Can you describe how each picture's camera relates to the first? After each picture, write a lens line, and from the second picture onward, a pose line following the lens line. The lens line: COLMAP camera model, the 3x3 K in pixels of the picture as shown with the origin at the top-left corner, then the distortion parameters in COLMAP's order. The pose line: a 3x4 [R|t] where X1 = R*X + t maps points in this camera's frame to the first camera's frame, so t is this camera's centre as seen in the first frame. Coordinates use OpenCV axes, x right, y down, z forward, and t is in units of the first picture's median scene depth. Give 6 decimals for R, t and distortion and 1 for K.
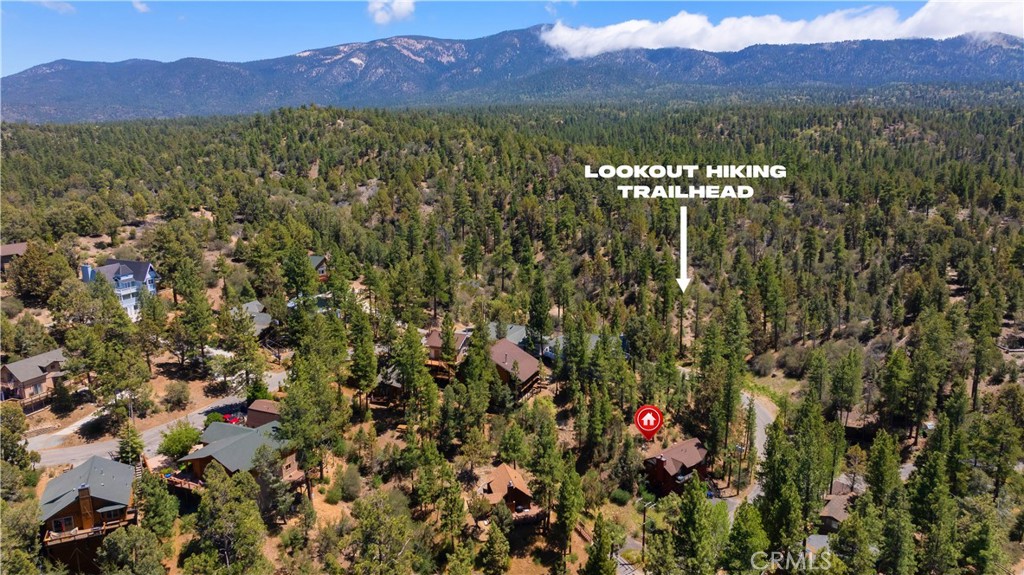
lens RADIAL K [[734.6, 0, 512.9], [0, 734.6, 285.0], [0, 0, 1]] dist [0.009280, -0.002617]
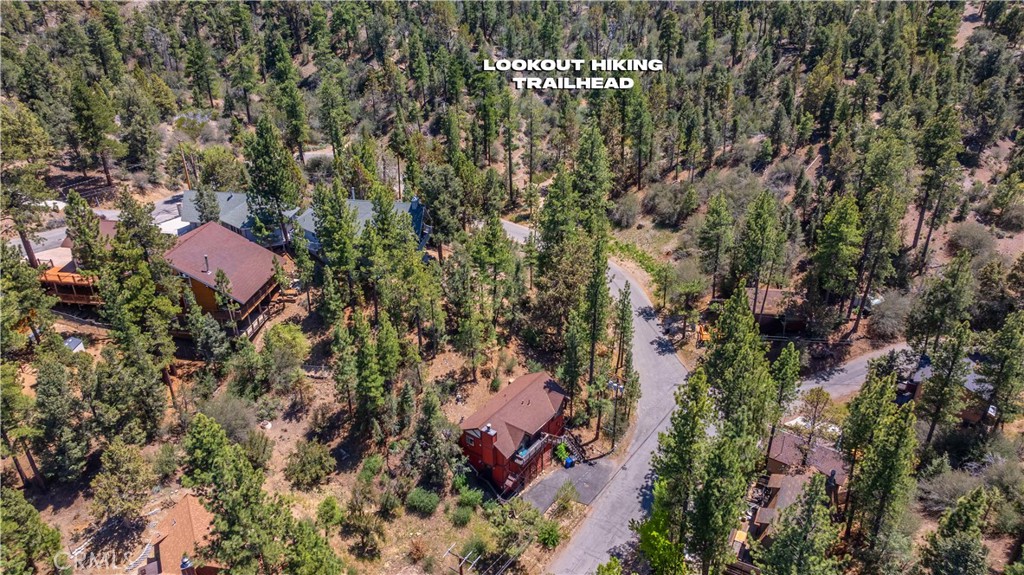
lens RADIAL K [[734.6, 0, 510.5], [0, 734.6, 287.2], [0, 0, 1]] dist [0.009280, -0.002617]
pose [[0.972625, -0.111809, 0.203713, 0.080297], [0.056223, 0.963819, 0.260561, -0.012615], [-0.225475, -0.241974, 0.943721, 0.339497]]
